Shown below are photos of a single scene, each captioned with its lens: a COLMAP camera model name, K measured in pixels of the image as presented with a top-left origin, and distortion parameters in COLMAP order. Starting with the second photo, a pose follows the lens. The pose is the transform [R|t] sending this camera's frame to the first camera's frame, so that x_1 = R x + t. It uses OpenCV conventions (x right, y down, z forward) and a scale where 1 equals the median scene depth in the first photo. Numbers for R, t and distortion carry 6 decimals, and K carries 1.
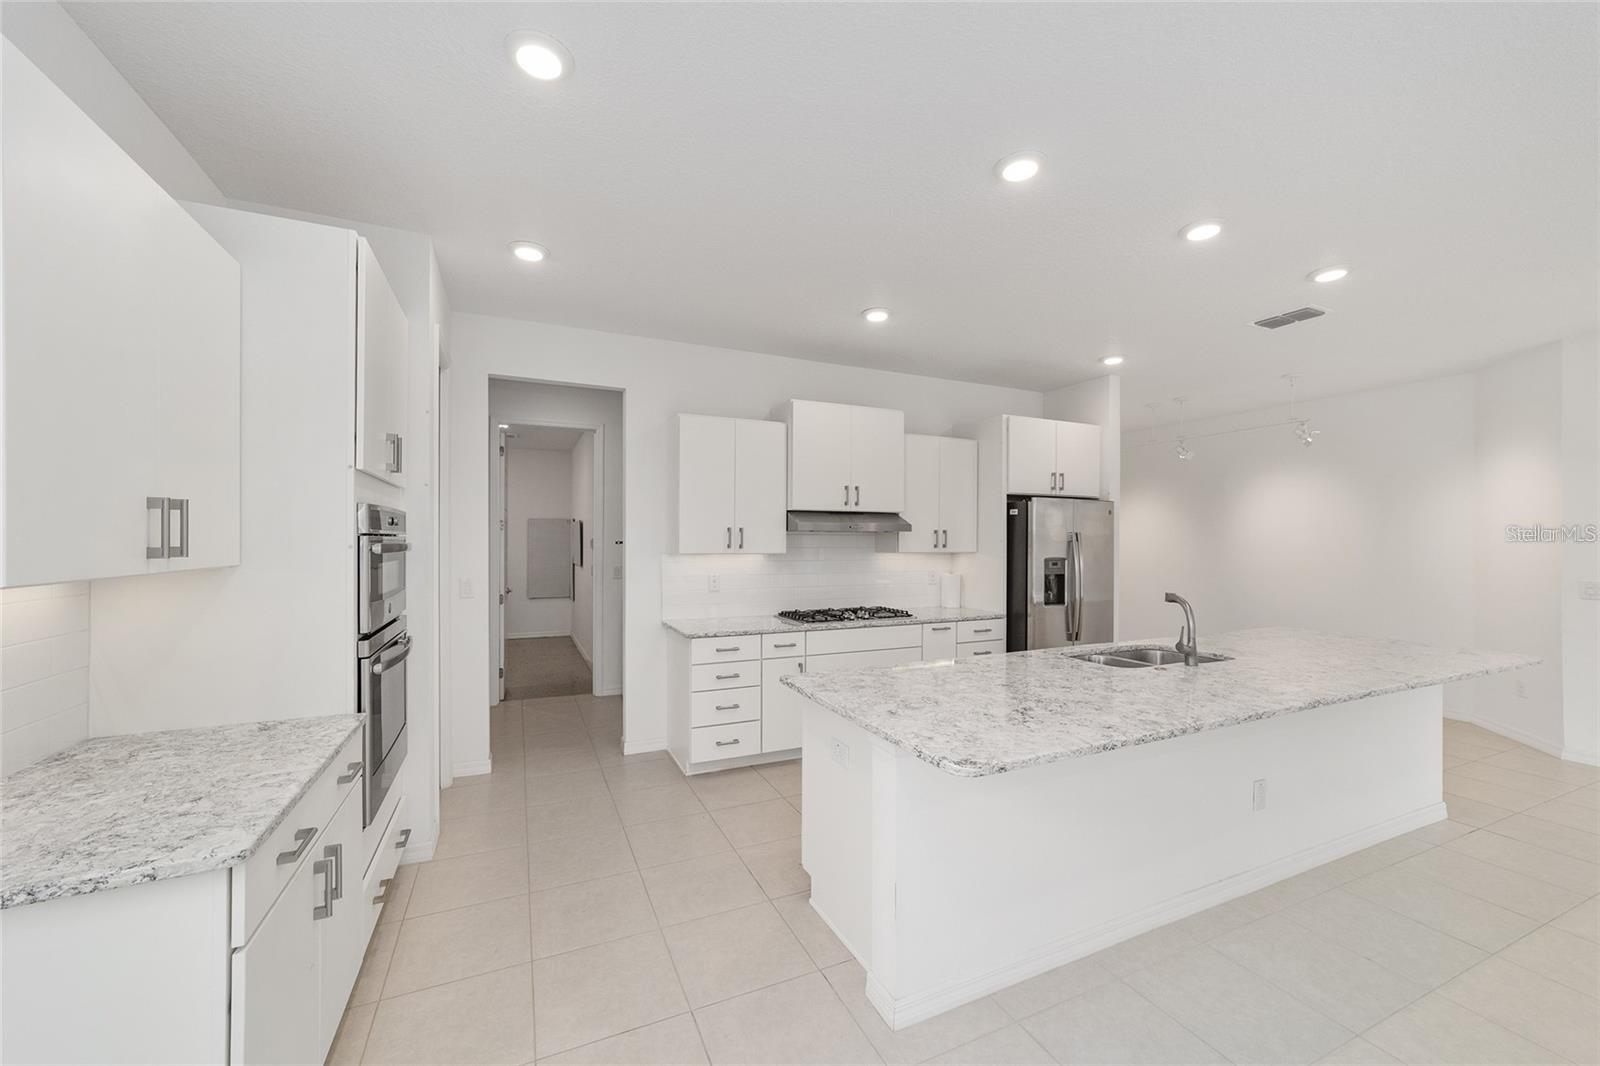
lens RADIAL K [[616.4, 0, 795.3], [0, 616.4, 537.2], [0, 0, 1]] dist [-0.017825, 0.009570]
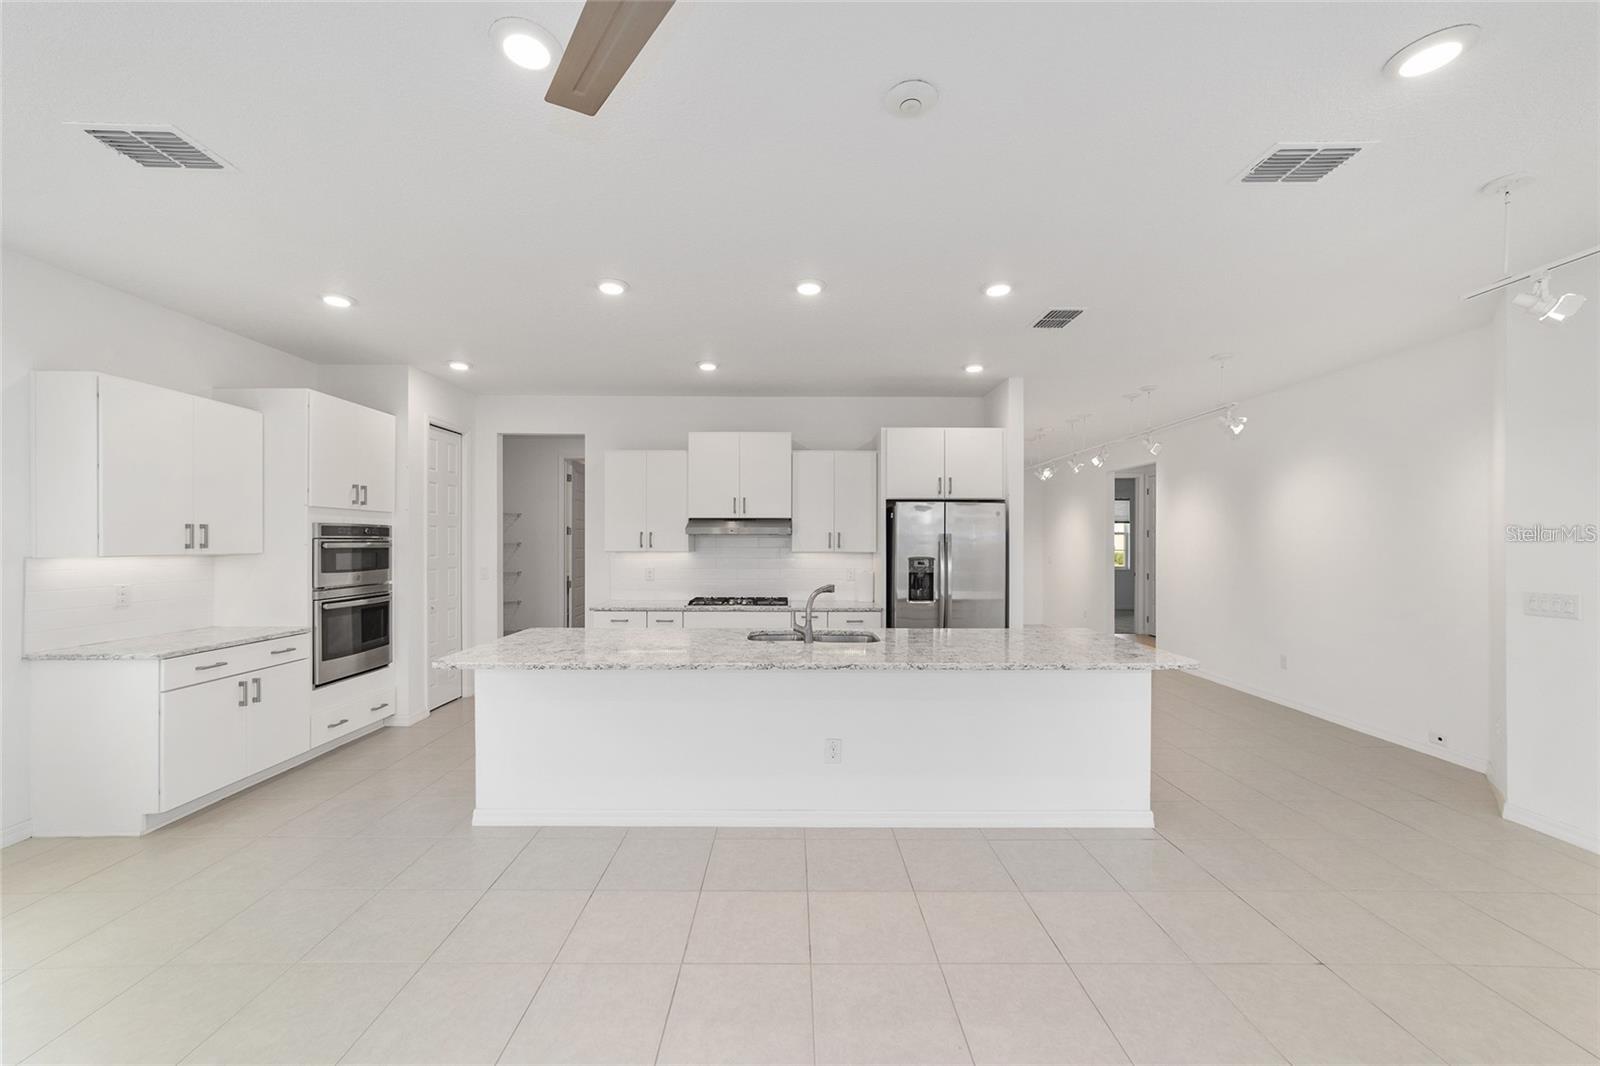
lens RADIAL K [[616.4, 0, 795.3], [0, 616.4, 537.2], [0, 0, 1]] dist [-0.017825, 0.009570]
pose [[0.911458, -0.005043, -0.411363, 0.675536], [0.003408, 0.999983, -0.004707, 0.002807], [0.411379, 0.002888, 0.911460, -0.077289]]
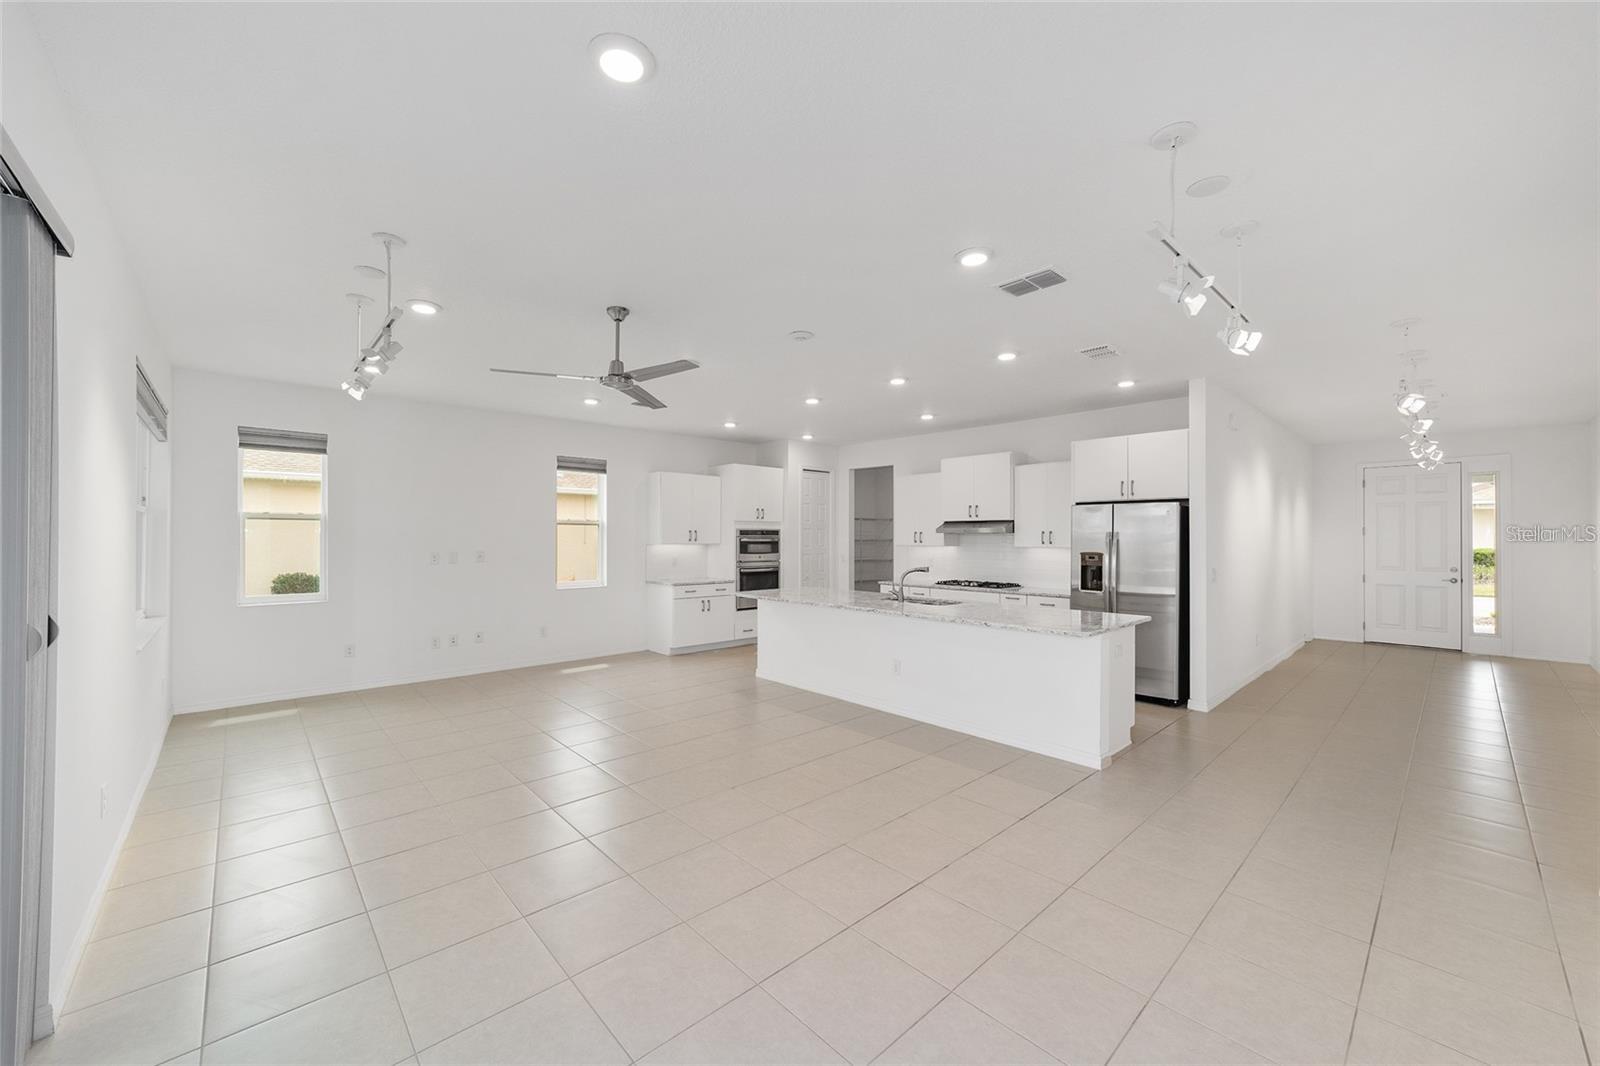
lens RADIAL K [[616.4, 0, 795.3], [0, 616.4, 537.2], [0, 0, 1]] dist [-0.017825, 0.009570]
pose [[0.304945, -0.003375, -0.952364, 1.442222], [0.002146, 0.999994, -0.002856, 0.004972], [0.952368, -0.001173, 0.304950, 0.053002]]
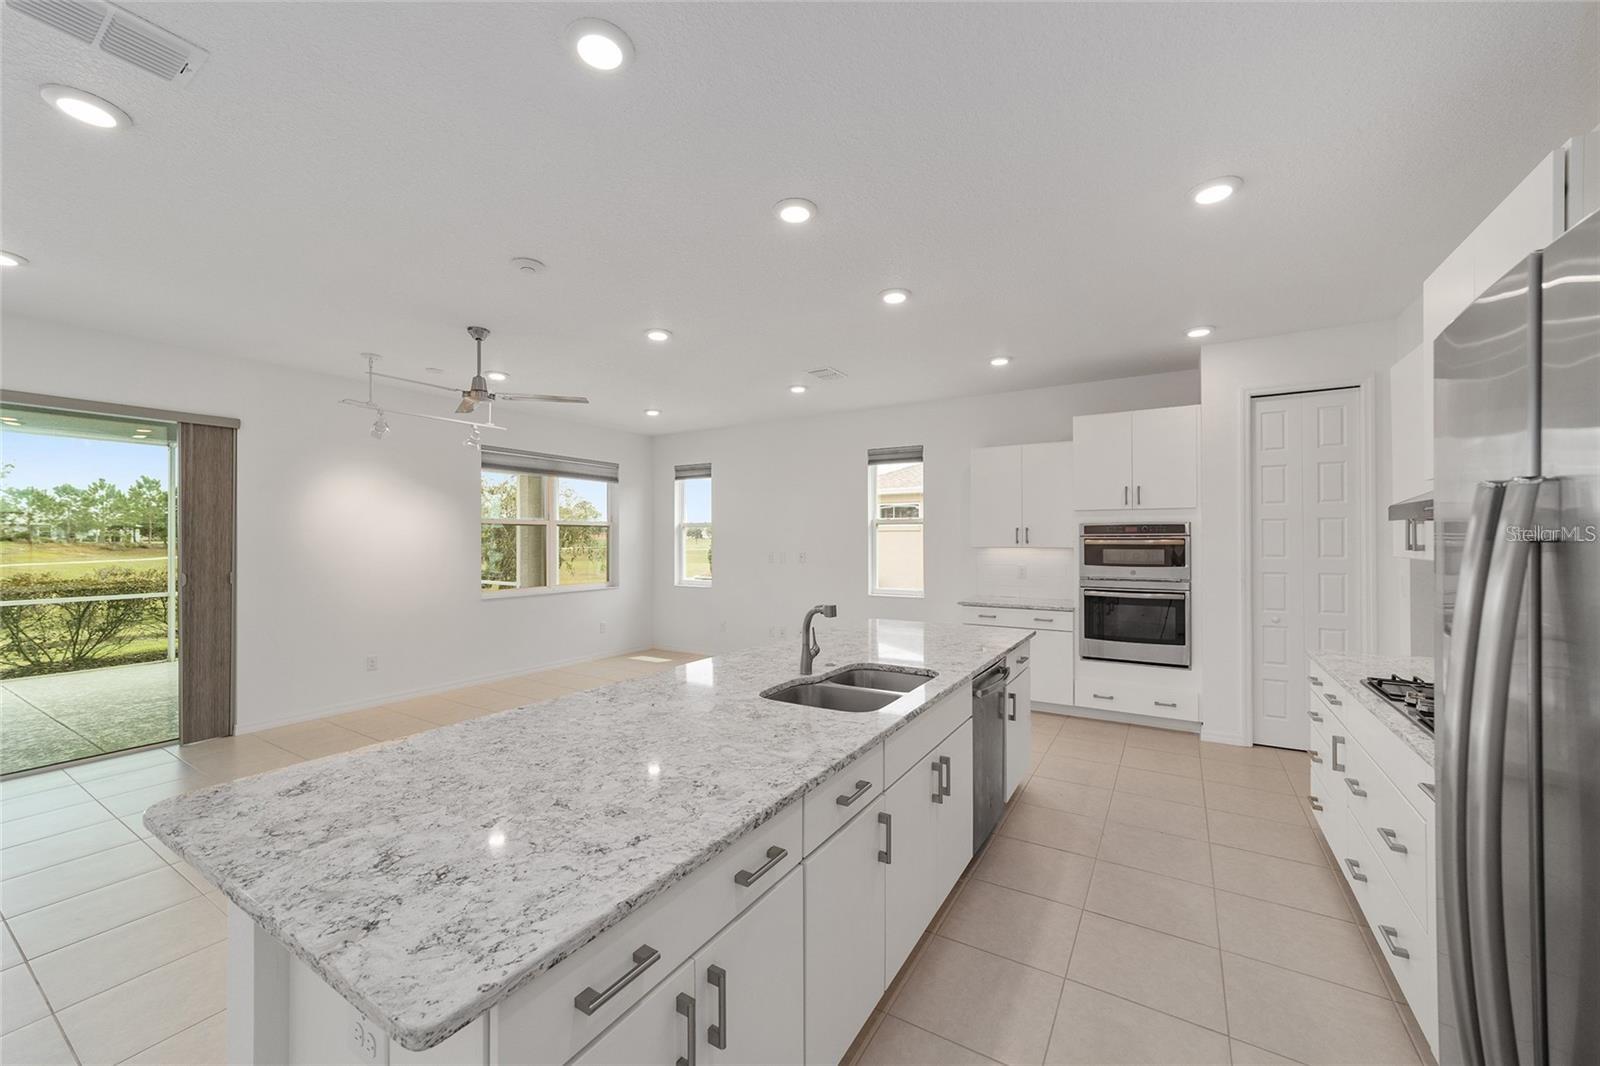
lens RADIAL K [[616.4, 0, 795.3], [0, 616.4, 537.2], [0, 0, 1]] dist [-0.017825, 0.009570]
pose [[-0.833773, -0.003240, -0.552099, 0.700832], [0.001285, 0.999969, -0.007809, 0.007060], [0.552107, -0.007220, -0.833742, 1.056493]]
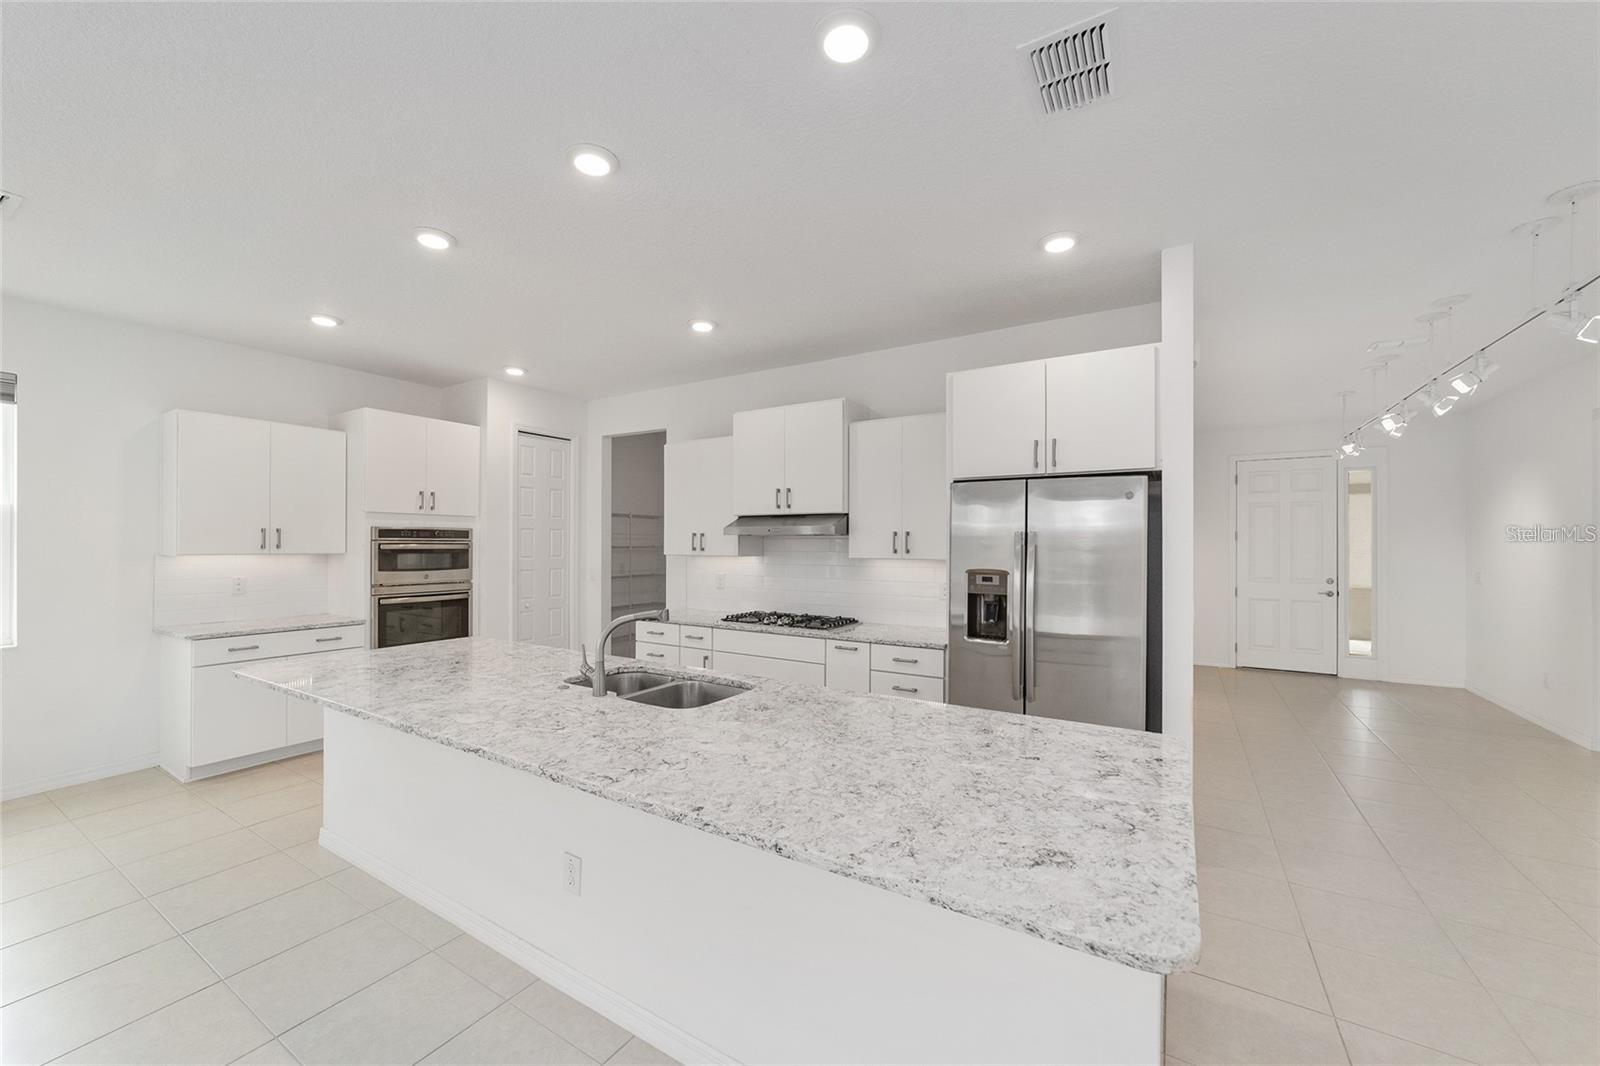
lens RADIAL K [[616.4, 0, 795.3], [0, 616.4, 537.2], [0, 0, 1]] dist [-0.017825, 0.009570]
pose [[0.553865, -0.011155, -0.832532, 0.881565], [0.001591, 0.999923, -0.012340, 0.006117], [0.832605, 0.005510, 0.553839, 0.456931]]
